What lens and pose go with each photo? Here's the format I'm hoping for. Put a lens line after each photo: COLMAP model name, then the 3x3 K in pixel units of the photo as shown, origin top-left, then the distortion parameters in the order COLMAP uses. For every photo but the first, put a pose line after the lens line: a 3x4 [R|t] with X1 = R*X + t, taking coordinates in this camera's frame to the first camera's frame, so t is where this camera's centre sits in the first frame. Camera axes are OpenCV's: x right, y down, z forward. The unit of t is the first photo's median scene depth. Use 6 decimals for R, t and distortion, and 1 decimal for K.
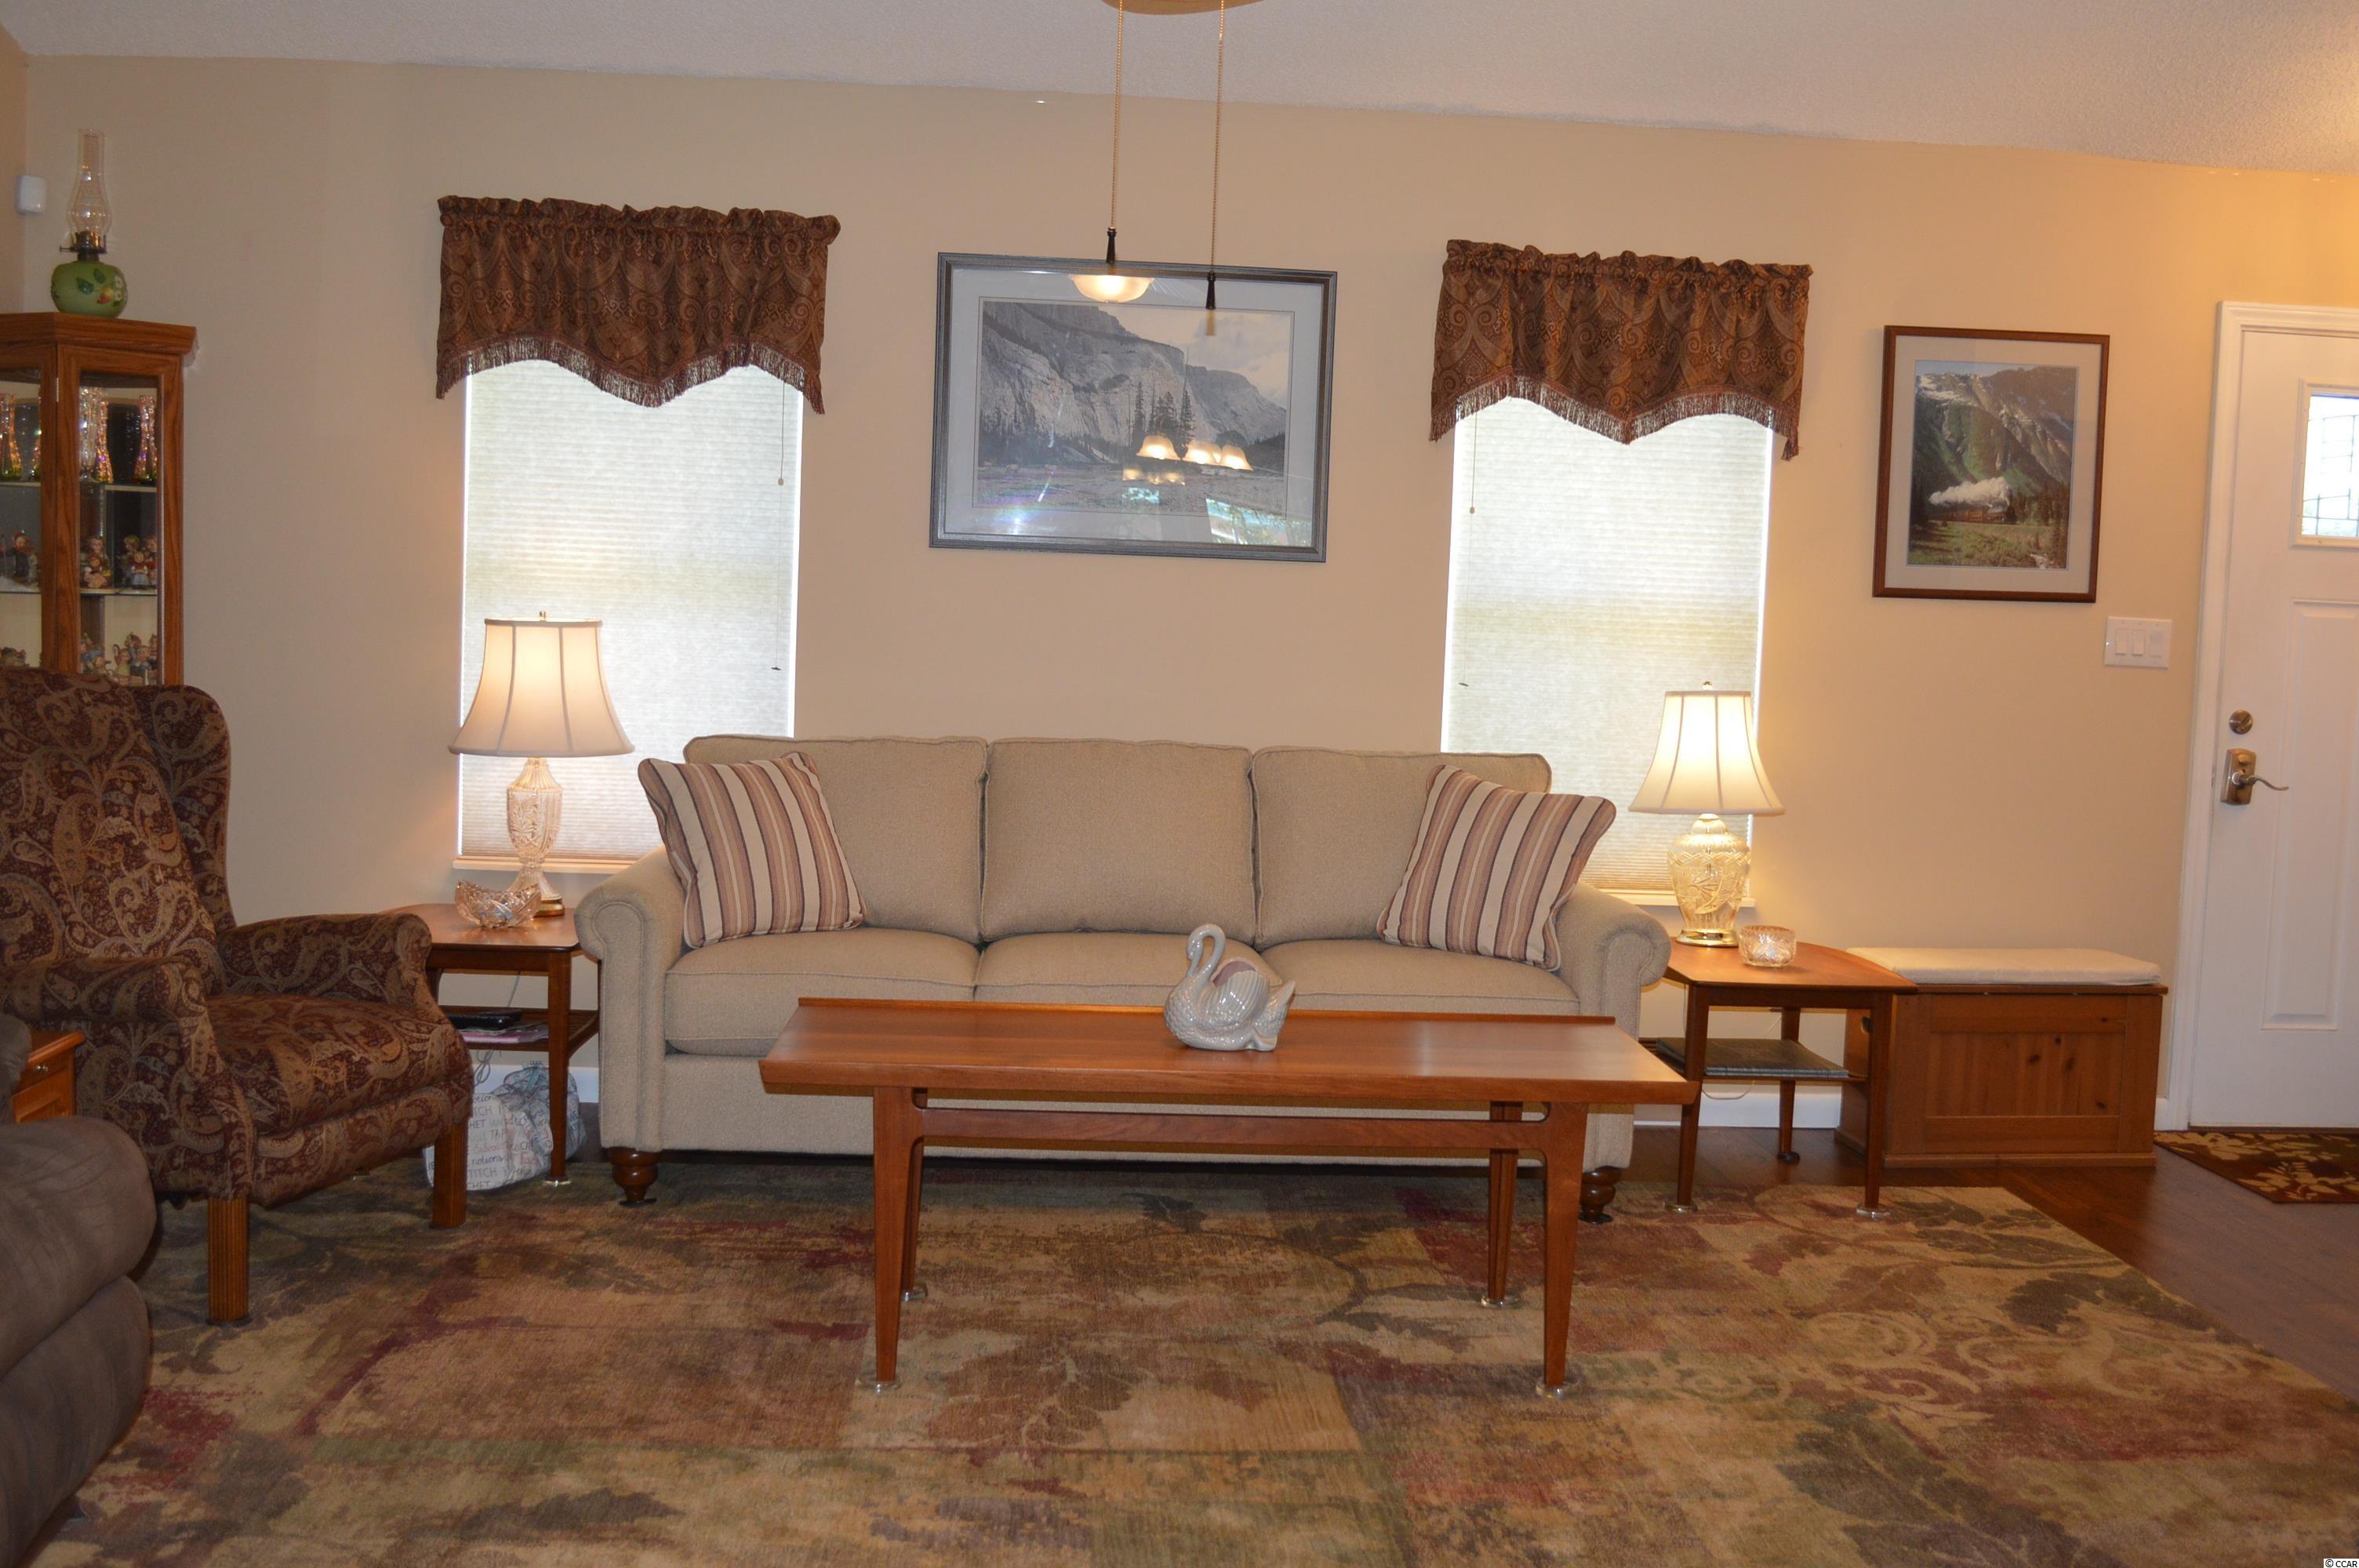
lens RADIAL K [[2242.5, 0, 1187.4], [0, 2242.5, 776.4], [0, 0, 1]] dist [-0.064295, 0.006074]
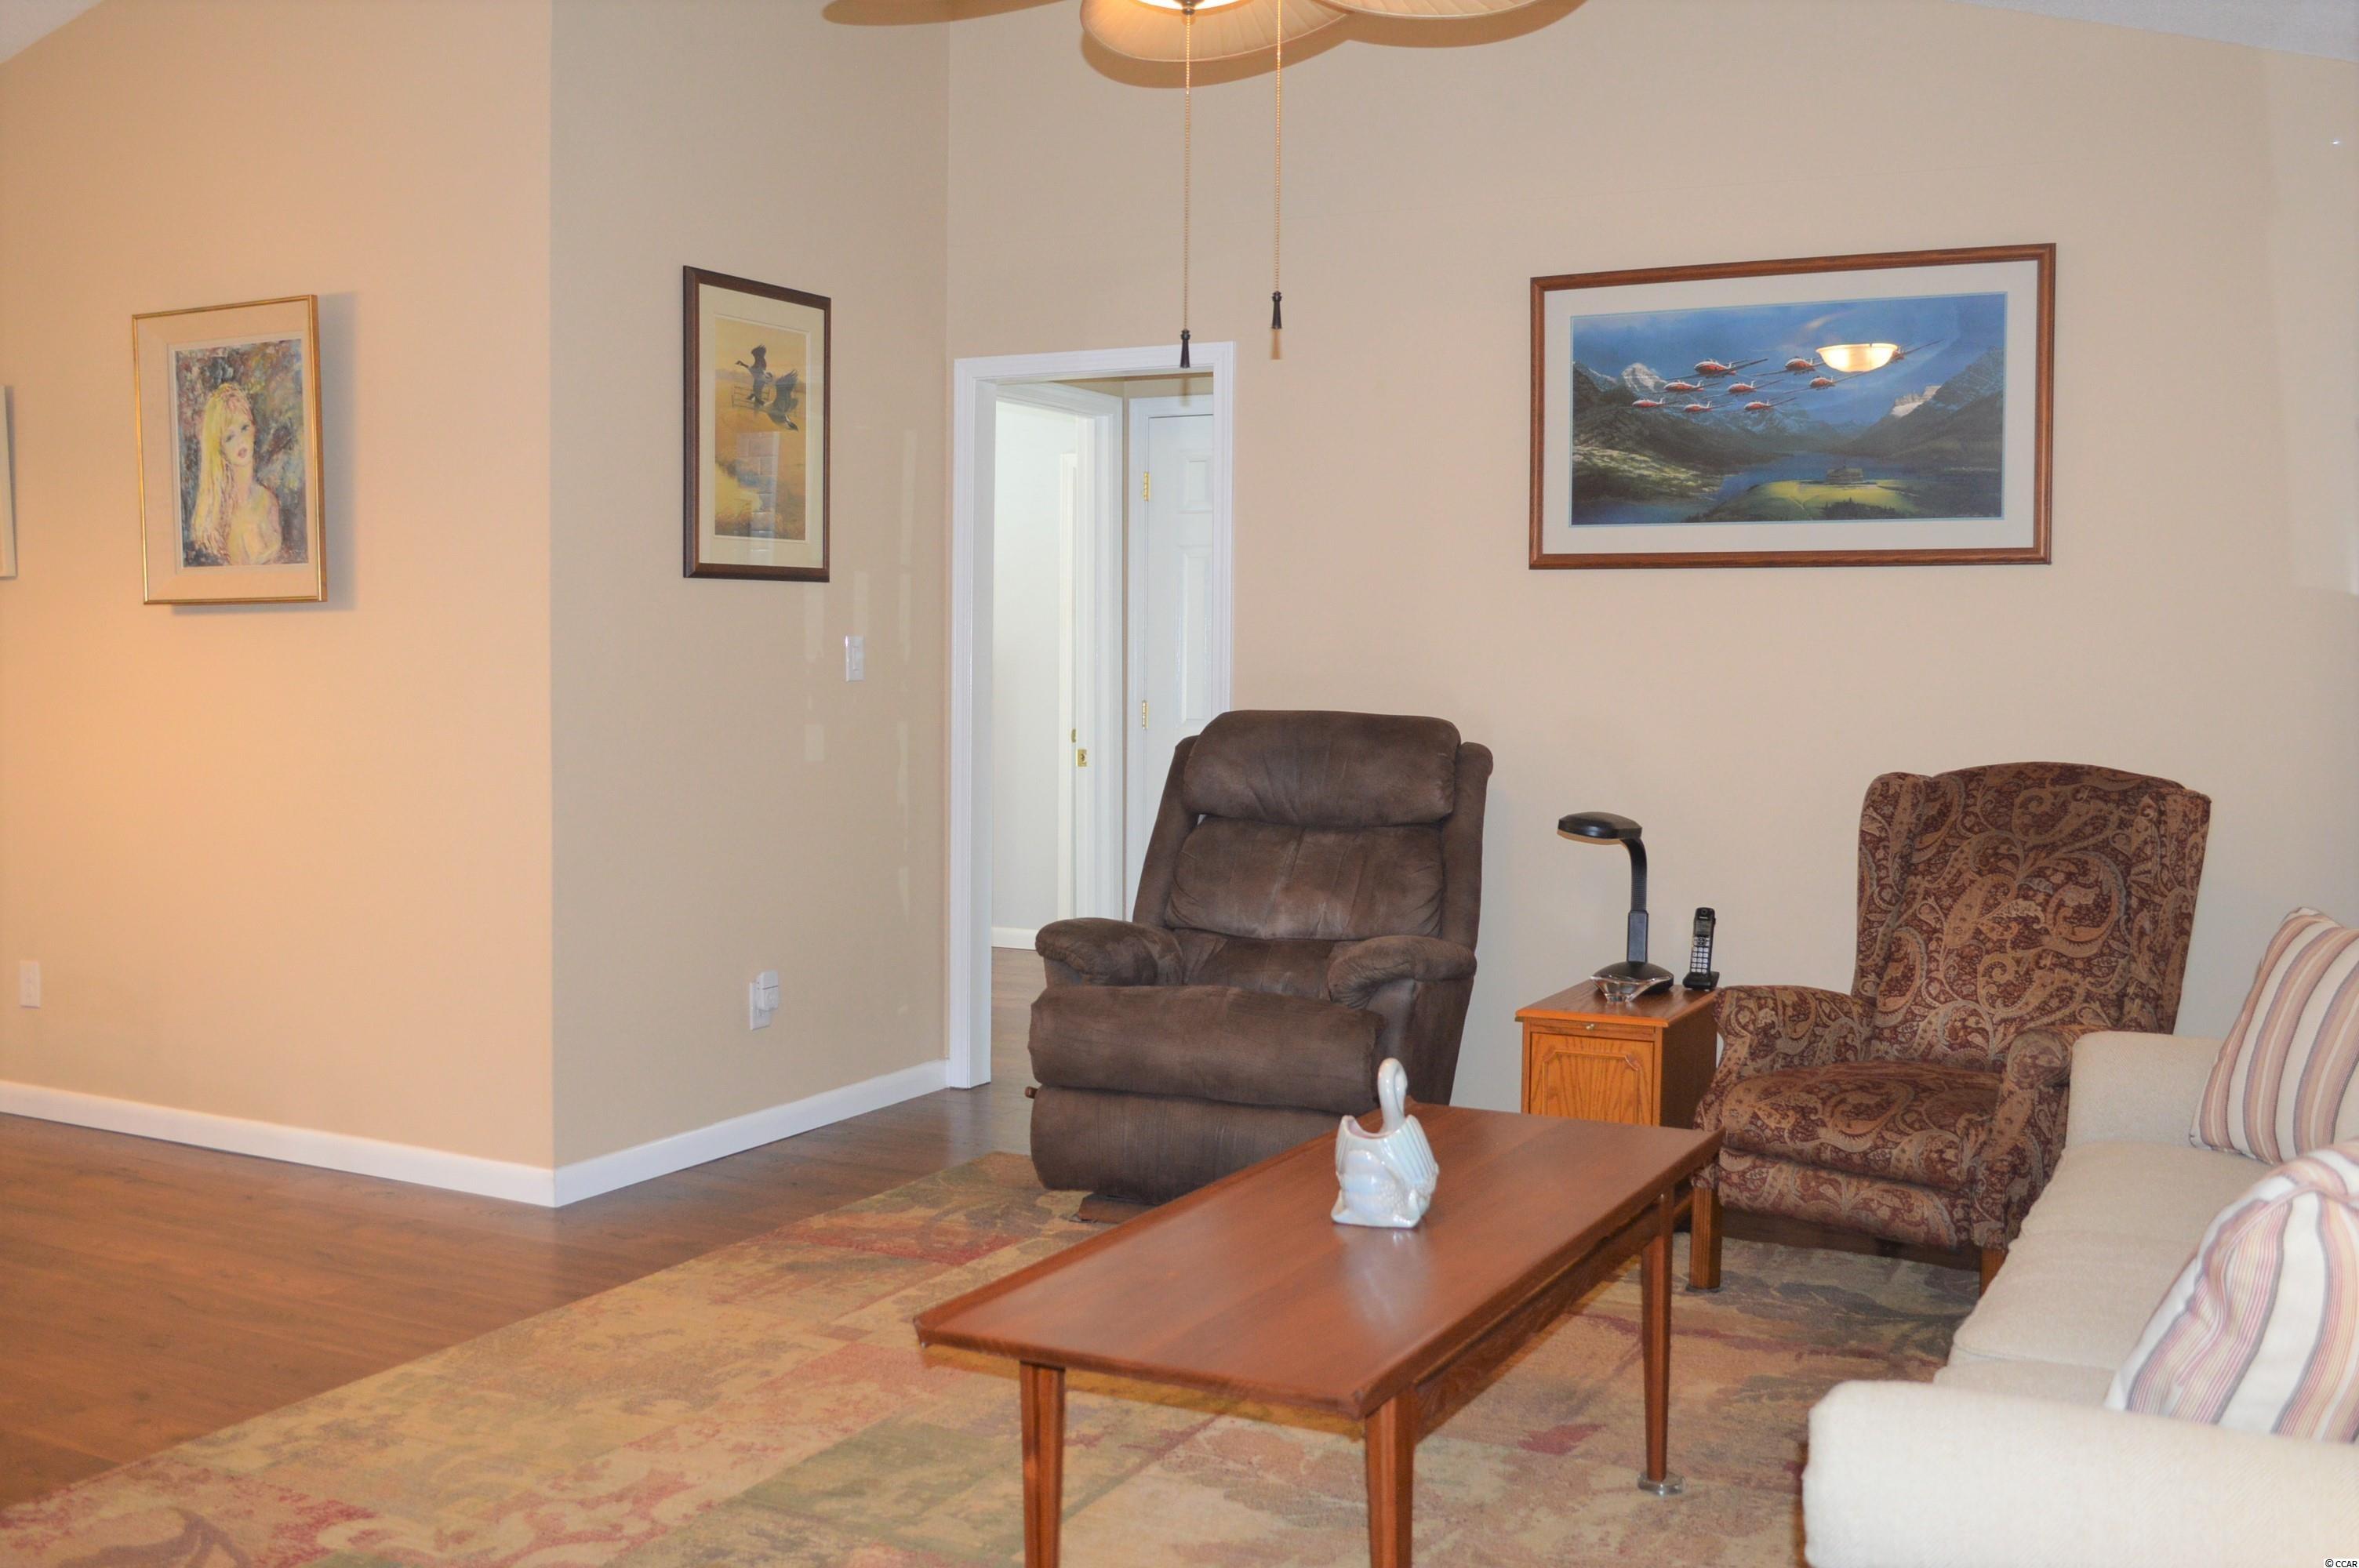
lens RADIAL K [[2242.5, 0, 1187.4], [0, 2242.5, 776.4], [0, 0, 1]] dist [-0.064295, 0.006074]
pose [[-0.511764, 0.005785, -0.859107, 0.617091], [-0.091033, 0.993983, 0.060920, -0.065919], [0.854290, 0.109383, -0.508158, 1.100789]]
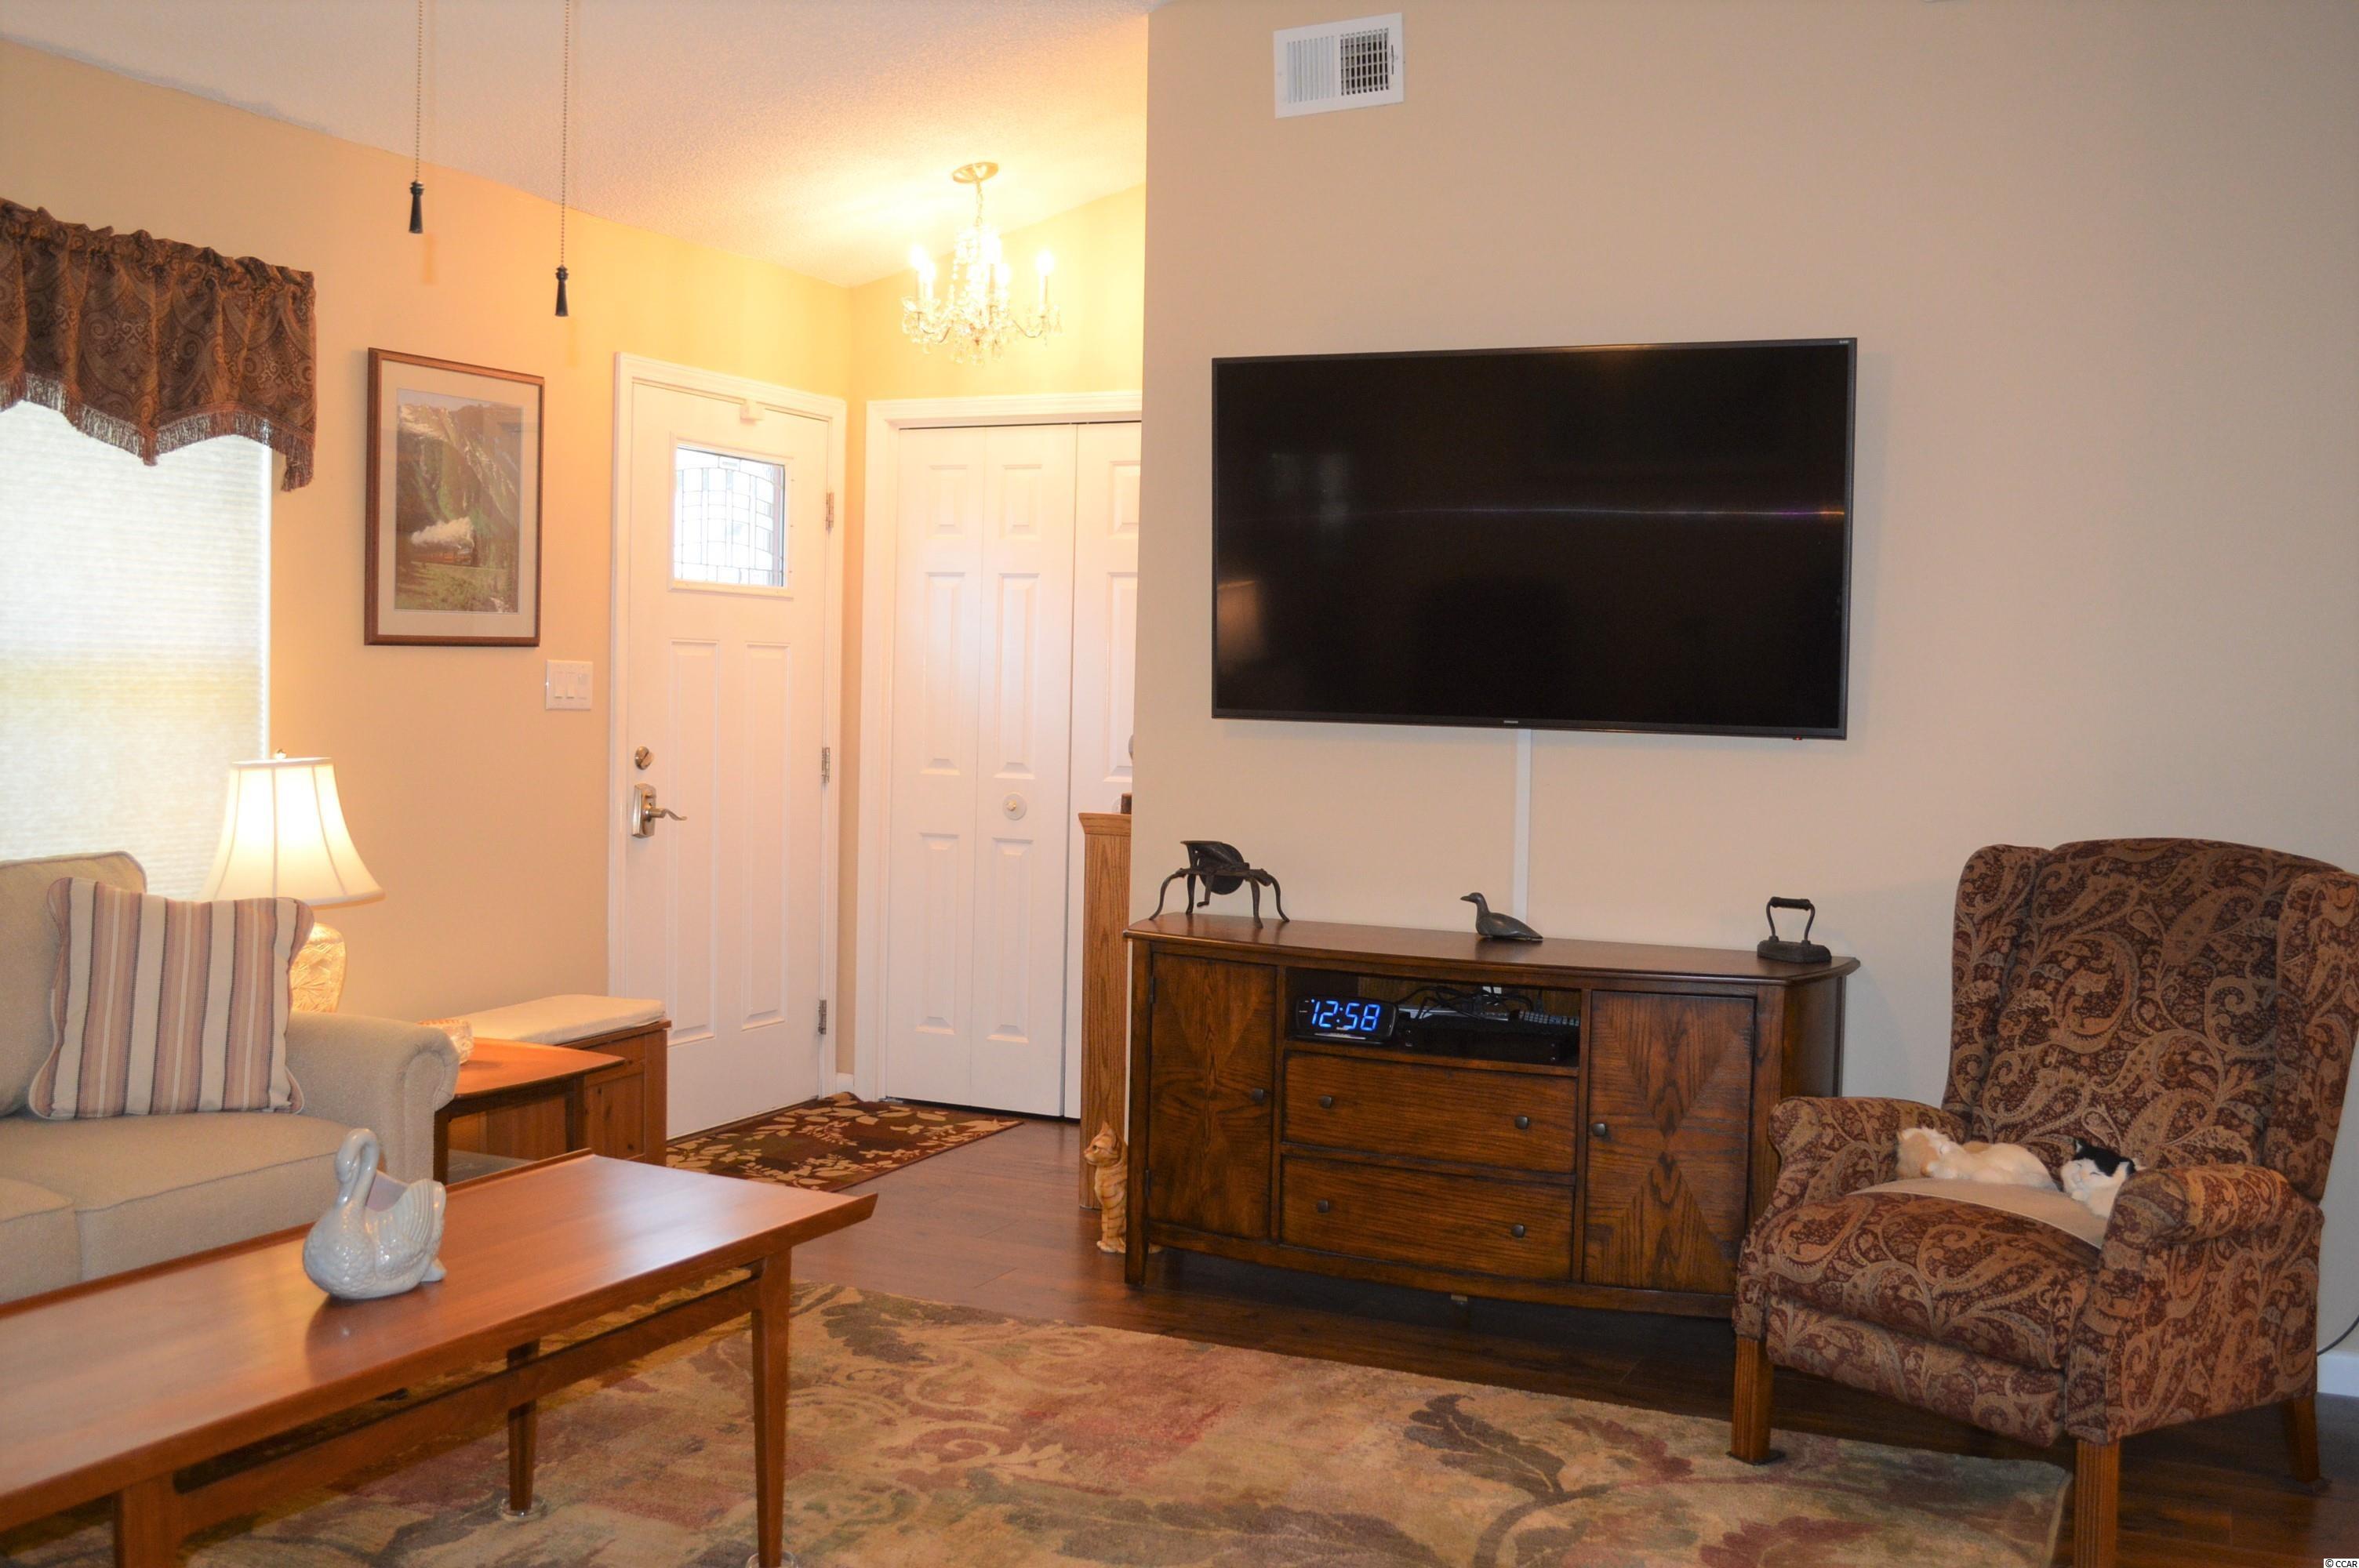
lens RADIAL K [[2242.5, 0, 1187.4], [0, 2242.5, 776.4], [0, 0, 1]] dist [-0.064295, 0.006074]
pose [[0.482750, -0.062595, 0.873518, -0.402978], [0.060361, 0.997449, 0.038117, -0.051011], [-0.873676, 0.034326, 0.485297, 0.330489]]
